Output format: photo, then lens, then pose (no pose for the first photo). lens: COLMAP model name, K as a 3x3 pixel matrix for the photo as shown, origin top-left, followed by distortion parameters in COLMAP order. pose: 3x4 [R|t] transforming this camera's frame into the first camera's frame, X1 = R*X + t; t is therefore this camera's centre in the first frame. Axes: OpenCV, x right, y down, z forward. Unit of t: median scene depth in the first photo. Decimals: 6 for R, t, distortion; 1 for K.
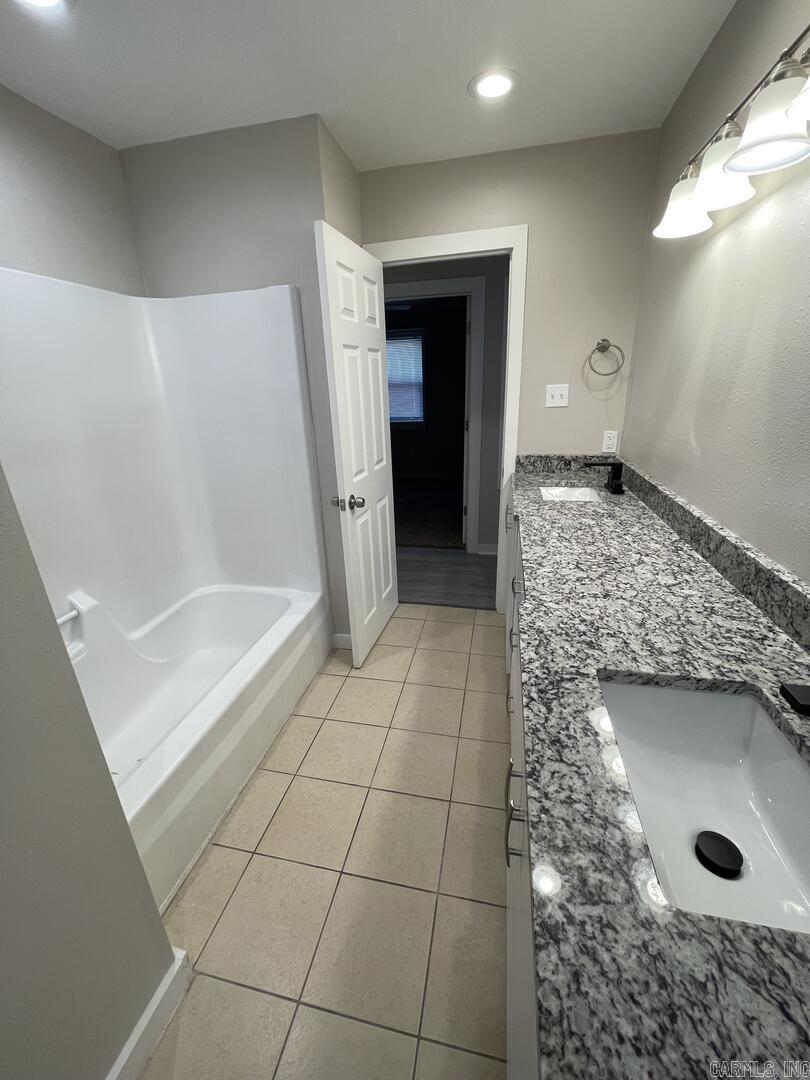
lens RADIAL K [[435.1, 0, 407.6], [0, 435.1, 538.2], [0, 0, 1]] dist [0.000720, 0.000068]
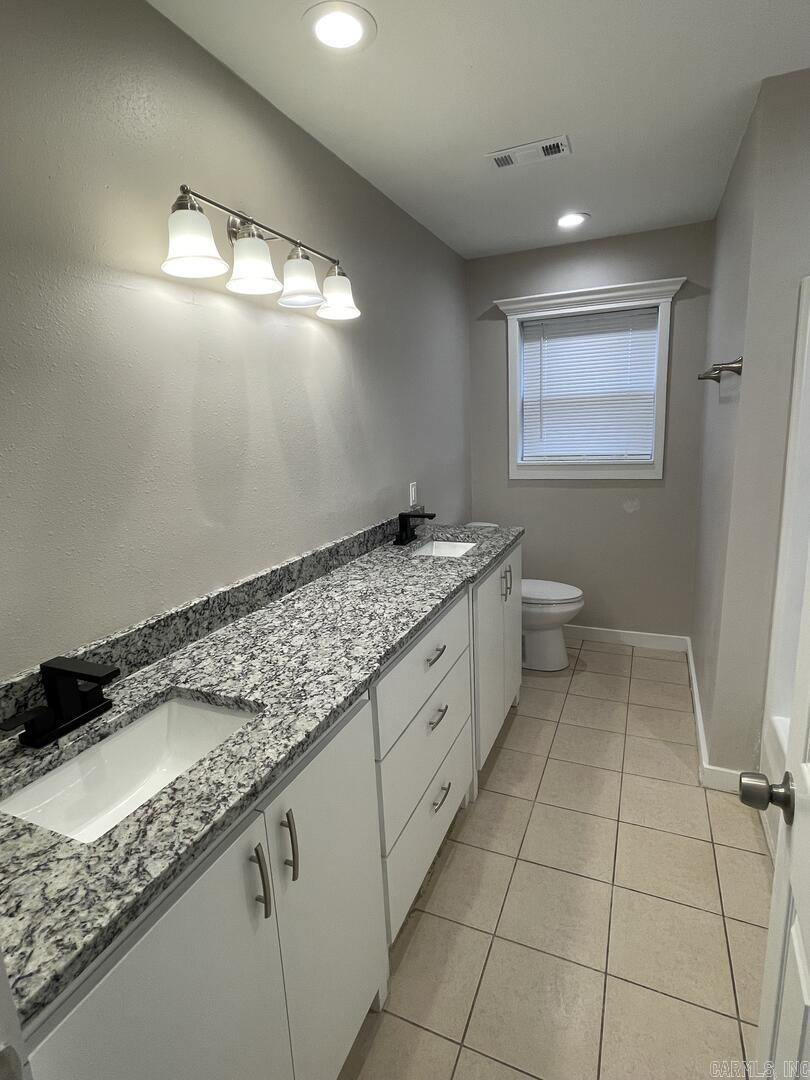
lens RADIAL K [[545.8, 0, 408.6], [0, 545.8, 536.1], [0, 0, 1]] dist [0.002448, 0.000068]
pose [[-0.976799, 0.034935, 0.211289, 0.060252], [0.142072, 0.843948, 0.517269, -0.707226], [-0.160247, 0.535286, -0.829331, 1.869343]]
